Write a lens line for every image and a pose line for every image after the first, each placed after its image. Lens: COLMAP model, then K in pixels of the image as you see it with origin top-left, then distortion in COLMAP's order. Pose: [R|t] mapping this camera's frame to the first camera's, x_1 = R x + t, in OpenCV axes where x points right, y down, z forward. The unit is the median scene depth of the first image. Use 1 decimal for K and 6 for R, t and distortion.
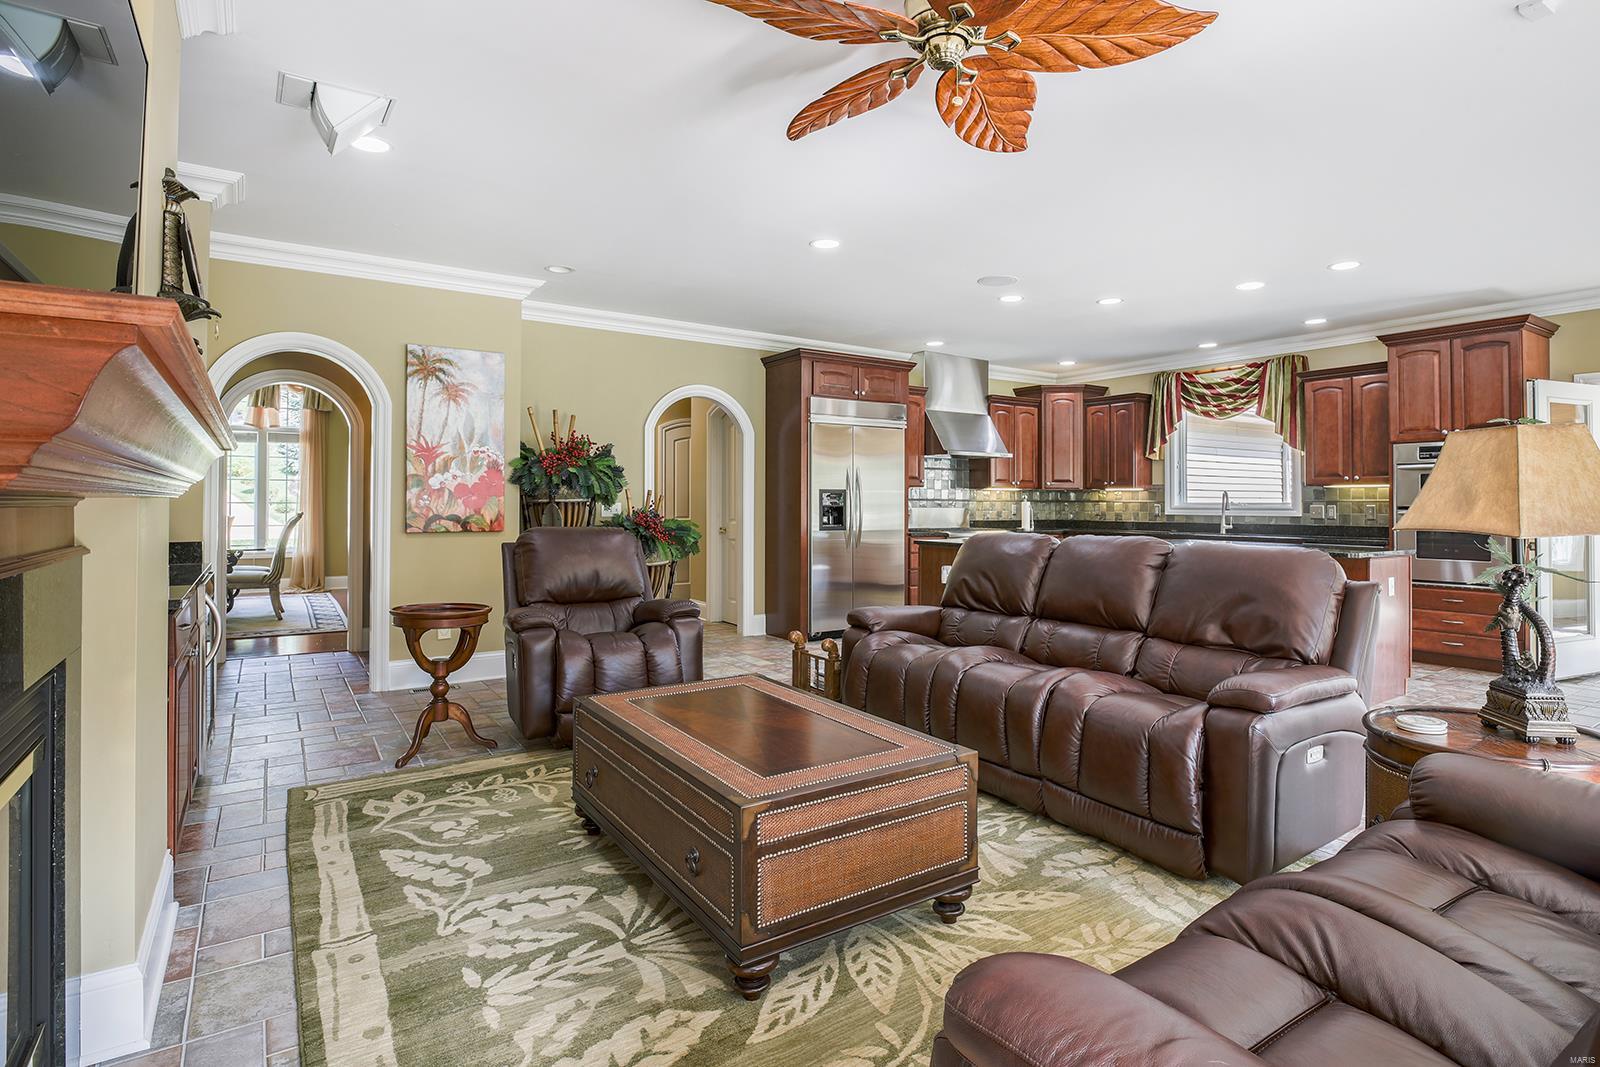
lens RADIAL K [[808.3, 0, 804.4], [0, 808.3, 496.4], [0, 0, 1]] dist [0.000018, 0.000189]
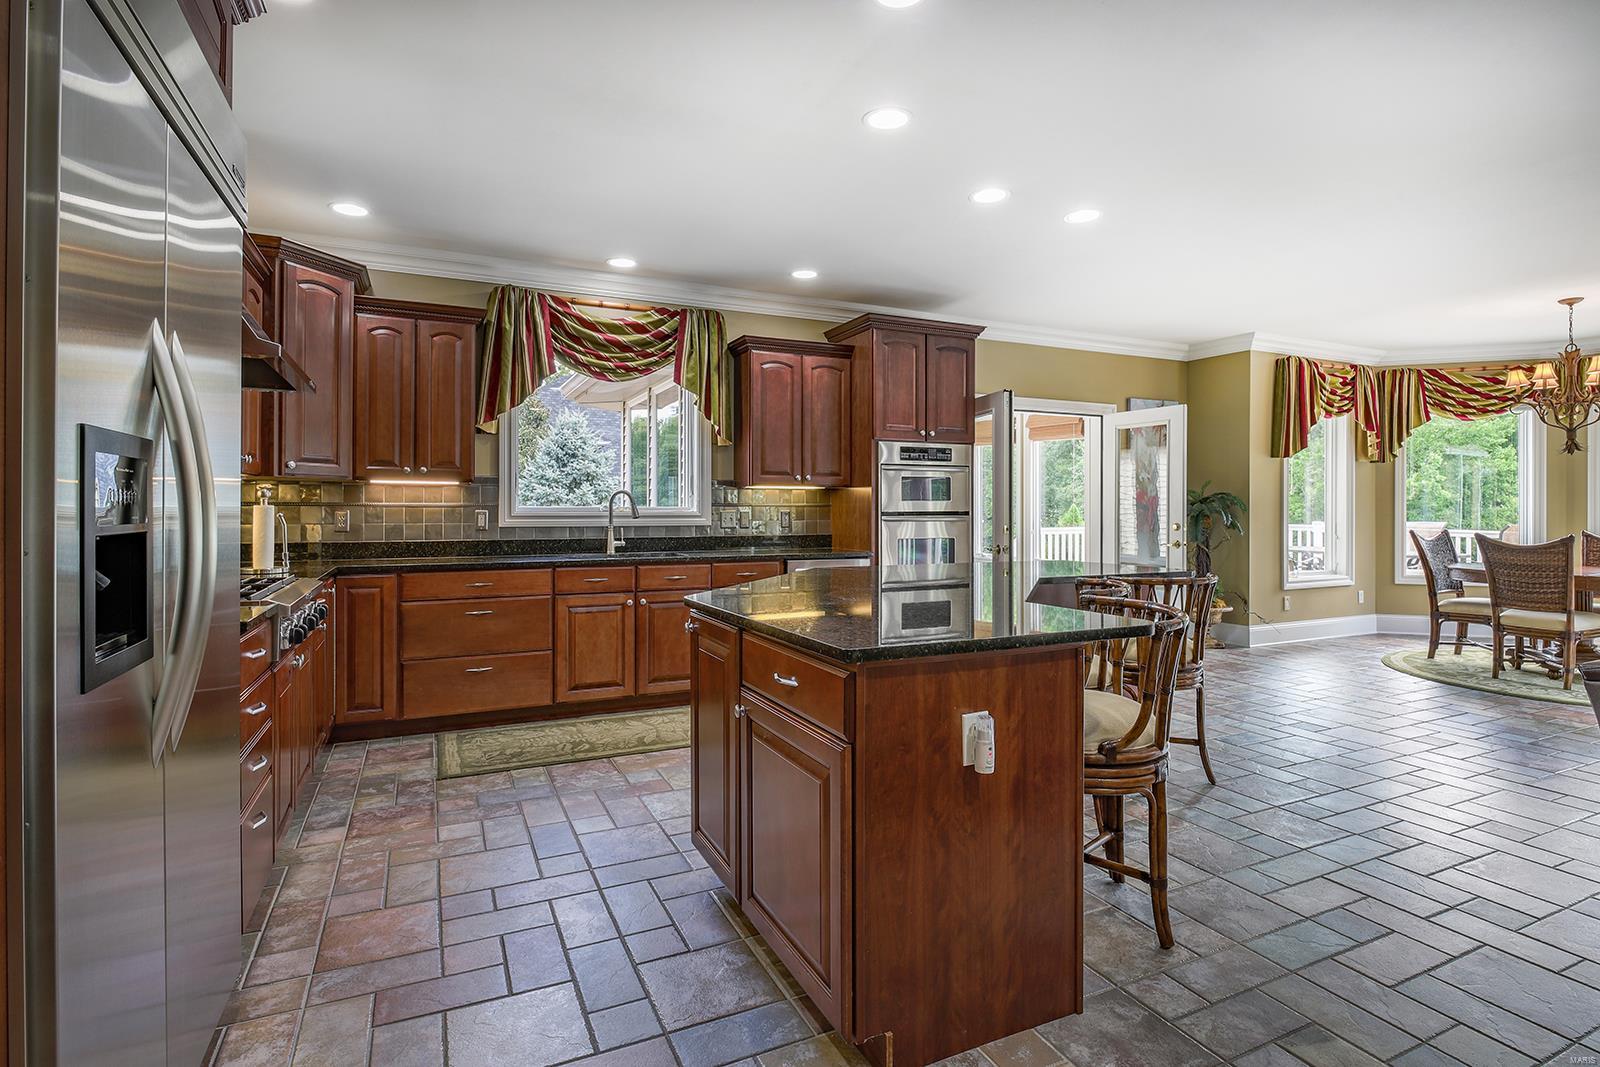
lens RADIAL K [[810.3, 0, 788.6], [0, 810.3, 505.2], [0, 0, 1]] dist [-0.003372, -0.000180]
pose [[0.135710, 0.001953, 0.990747, -0.124112], [-0.010404, 0.999946, -0.000546, 0.005092], [-0.990694, -0.010234, 0.135723, 0.791043]]
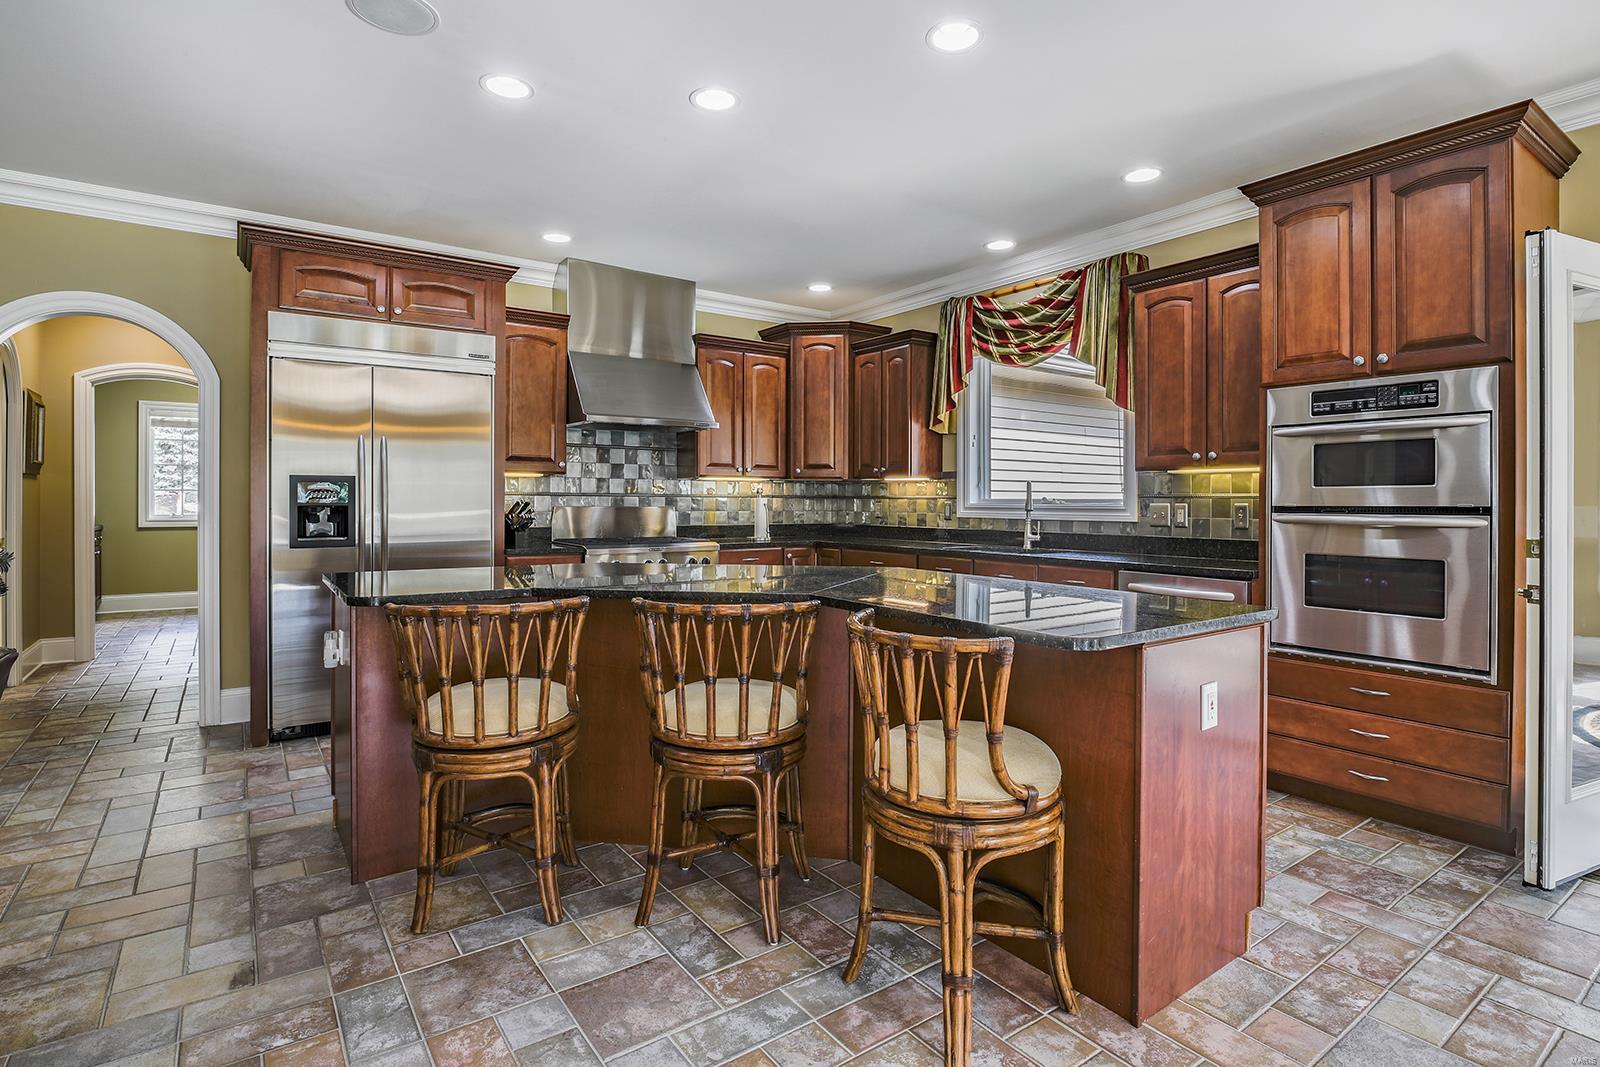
lens RADIAL K [[810.3, 0, 788.6], [0, 810.3, 505.2], [0, 0, 1]] dist [-0.003372, -0.000180]
pose [[0.999565, -0.000458, 0.029488, 0.323004], [-0.000011, 0.999874, 0.015902, 0.002567], [-0.029491, -0.015895, 0.999439, 0.386221]]
